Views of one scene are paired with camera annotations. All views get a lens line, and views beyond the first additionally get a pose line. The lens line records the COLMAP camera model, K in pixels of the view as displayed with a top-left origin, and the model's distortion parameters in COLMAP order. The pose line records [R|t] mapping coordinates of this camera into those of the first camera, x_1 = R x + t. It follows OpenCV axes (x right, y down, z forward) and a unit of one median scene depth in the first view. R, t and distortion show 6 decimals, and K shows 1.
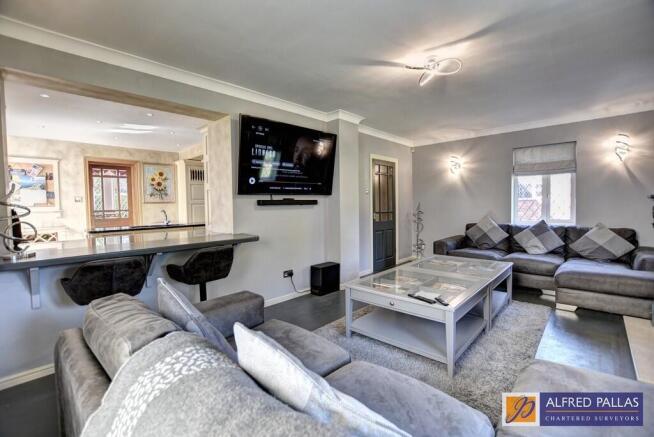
lens RADIAL K [[294.9, 0, 328.9], [0, 294.9, 215.3], [0, 0, 1]] dist [-0.004040, -0.000526]
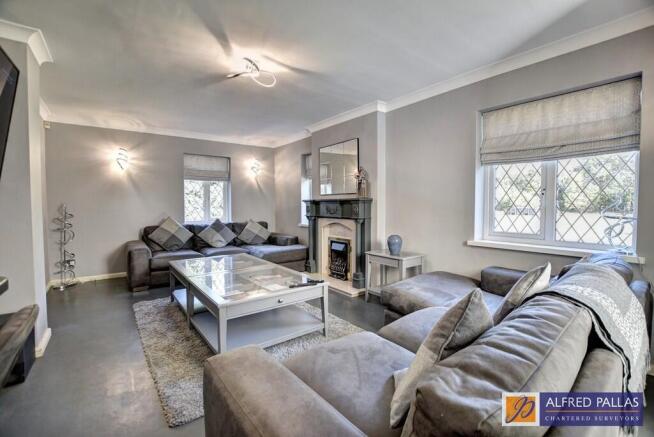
lens RADIAL K [[294.9, 0, 328.9], [0, 294.9, 215.3], [0, 0, 1]] dist [-0.004040, -0.000526]
pose [[0.181712, -0.021813, 0.983110, -0.361743], [0.036558, 0.999213, 0.015413, 0.000575], [-0.982672, 0.033140, 0.182366, 0.319674]]
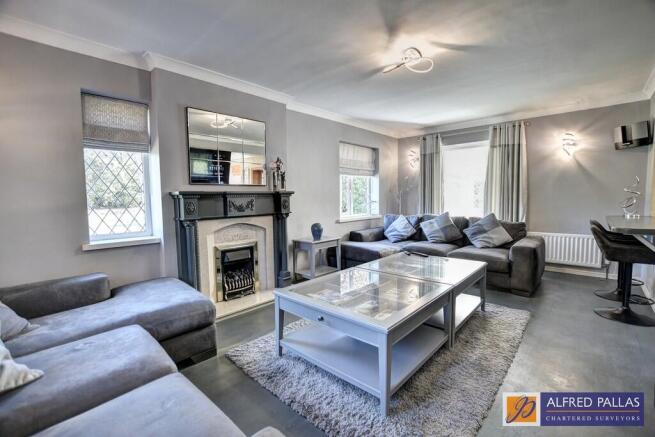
lens RADIAL K [[295.3, 0, 329.4], [0, 295.3, 215.3], [0, 0, 1]] dist [-0.004040, -0.000526]
pose [[-0.999723, 0.023520, -0.000829, 0.359484], [0.023297, 0.993998, 0.106887, -0.049709], [0.003338, 0.106838, -0.994271, 1.172516]]
